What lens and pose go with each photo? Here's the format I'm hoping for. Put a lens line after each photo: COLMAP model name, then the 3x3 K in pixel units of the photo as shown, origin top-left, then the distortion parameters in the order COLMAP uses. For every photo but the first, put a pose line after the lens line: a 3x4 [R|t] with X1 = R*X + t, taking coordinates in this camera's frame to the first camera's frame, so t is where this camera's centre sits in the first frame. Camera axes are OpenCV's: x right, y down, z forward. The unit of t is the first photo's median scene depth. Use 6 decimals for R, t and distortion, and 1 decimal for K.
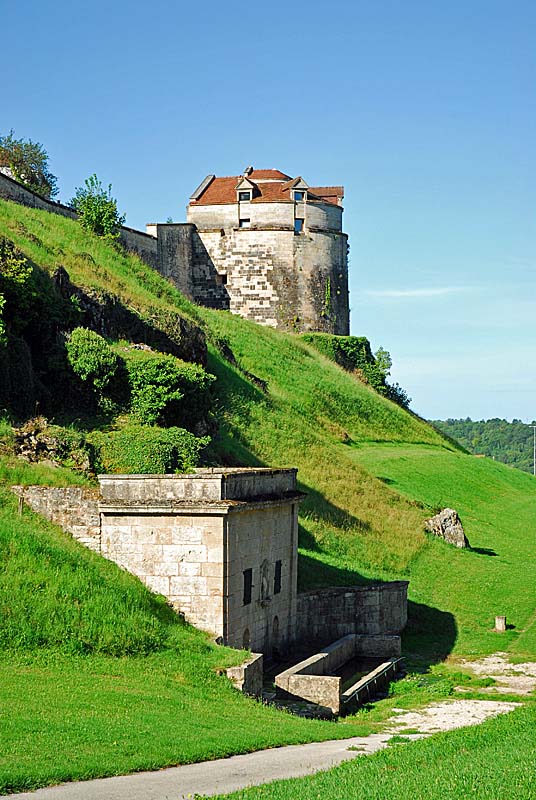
lens RADIAL K [[1602.3, 0, 287.7], [0, 1602.3, 390.9], [0, 0, 1]] dist [0.141037, 0.000000]
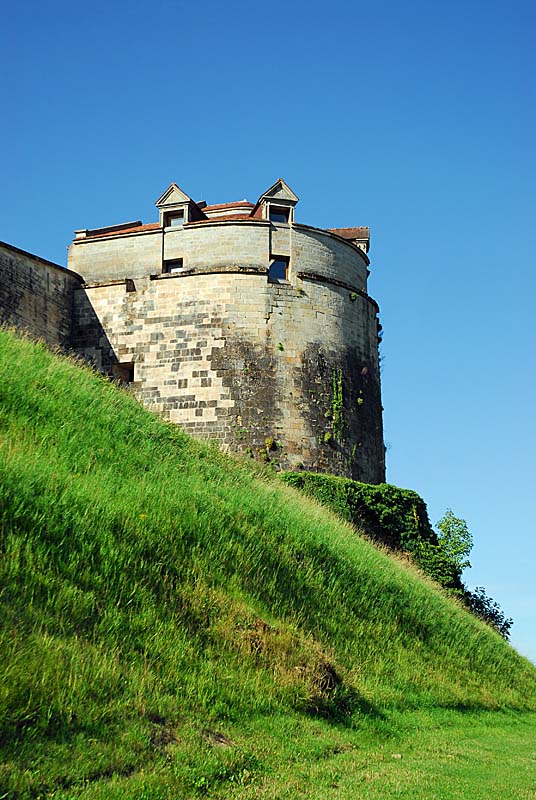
lens RADIAL K [[1111.6, 0, 283.8], [0, 1111.6, 393.6], [0, 0, 1]] dist [-0.002508, 0.000000]
pose [[0.997339, -0.018187, -0.070600, 0.032922], [0.000407, 0.969760, -0.244060, 0.021646], [0.072904, 0.243381, 0.967187, 0.670455]]
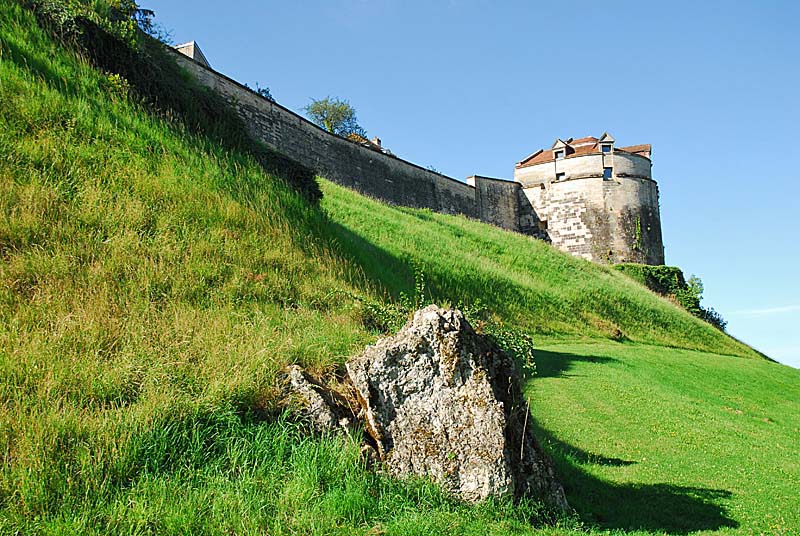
lens RADIAL K [[786.6, 0, 394.5], [0, 786.6, 265.5], [0, 0, 1]] dist [-0.072713, 0.000000]
pose [[0.927634, -0.074546, -0.365976, 0.065619], [0.022715, 0.989326, -0.143941, 0.040048], [0.372799, 0.125211, 0.919425, 0.436096]]
